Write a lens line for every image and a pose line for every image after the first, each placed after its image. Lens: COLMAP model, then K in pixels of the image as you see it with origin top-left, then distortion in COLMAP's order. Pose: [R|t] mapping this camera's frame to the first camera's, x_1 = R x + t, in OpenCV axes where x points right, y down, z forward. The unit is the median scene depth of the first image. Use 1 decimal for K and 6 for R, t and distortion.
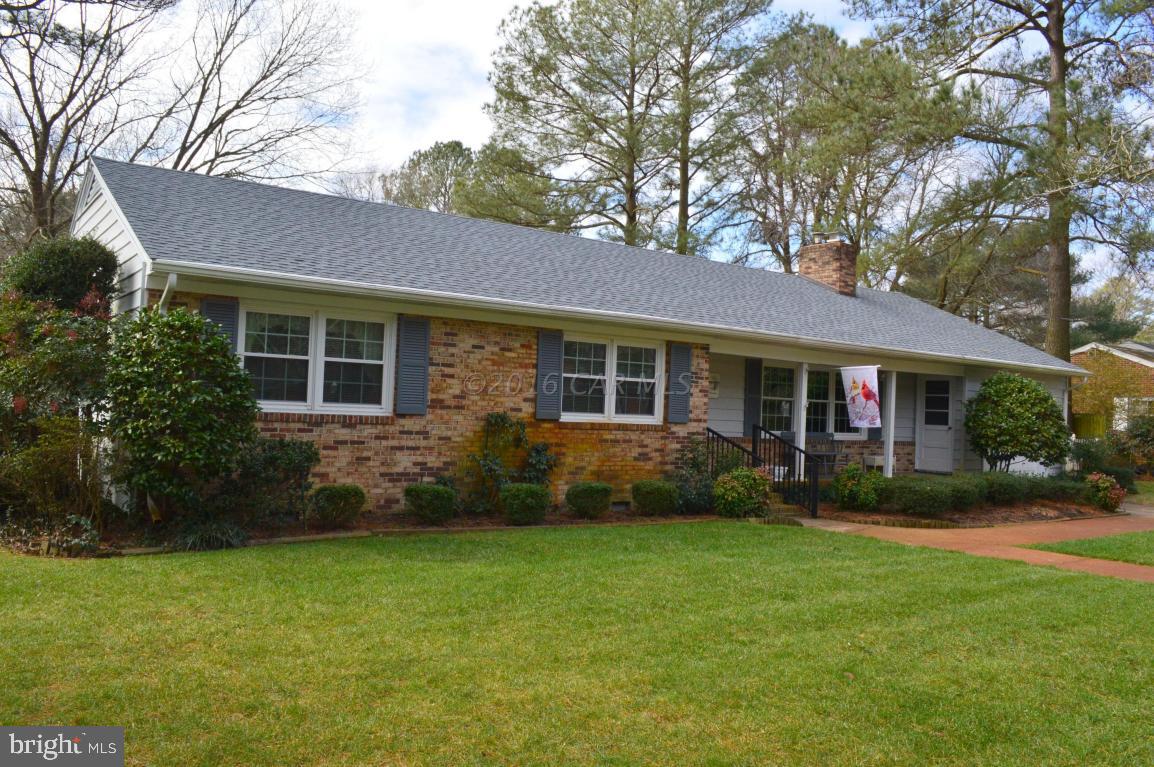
lens RADIAL K [[926.3, 0, 575.8], [0, 926.3, 381.7], [0, 0, 1]] dist [-0.077974, -0.002592]
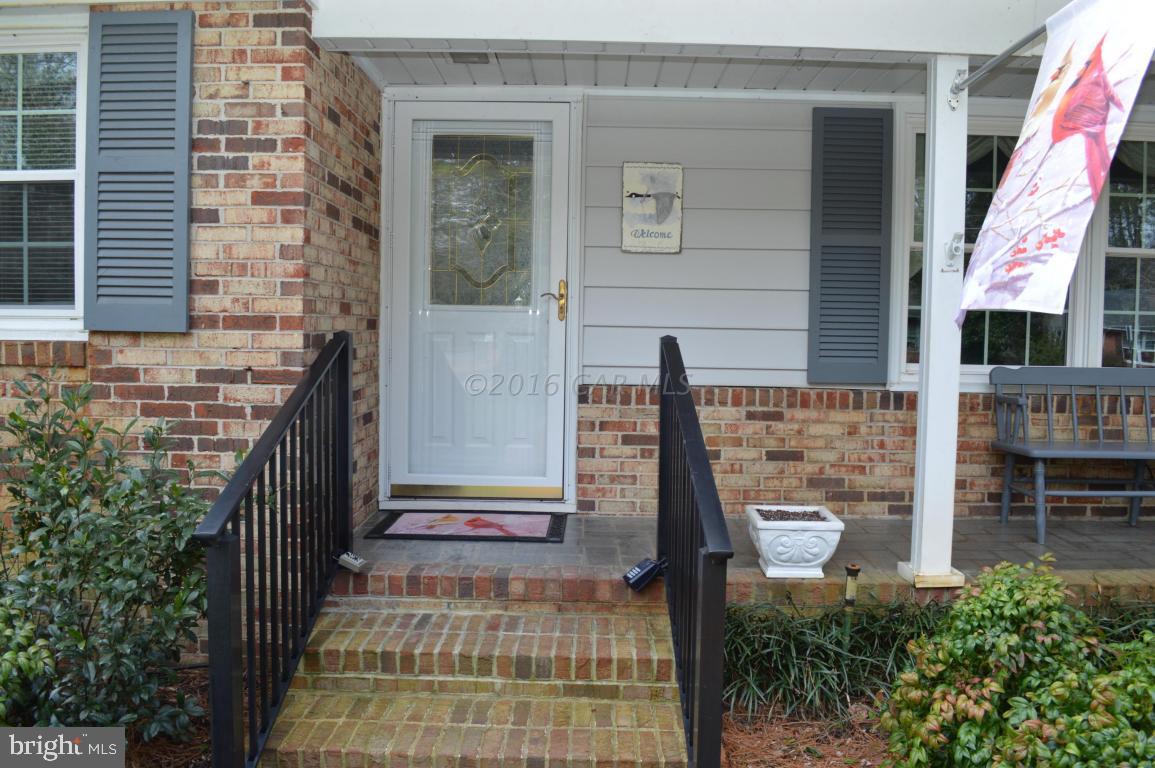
lens RADIAL K [[927.1, 0, 573.1], [0, 927.1, 382.9], [0, 0, 1]] dist [-0.077974, -0.002592]
pose [[0.797891, 0.008660, -0.602739, 0.405298], [0.034093, 0.997648, 0.059465, 0.054597], [0.601837, -0.067995, 0.795719, 1.009517]]
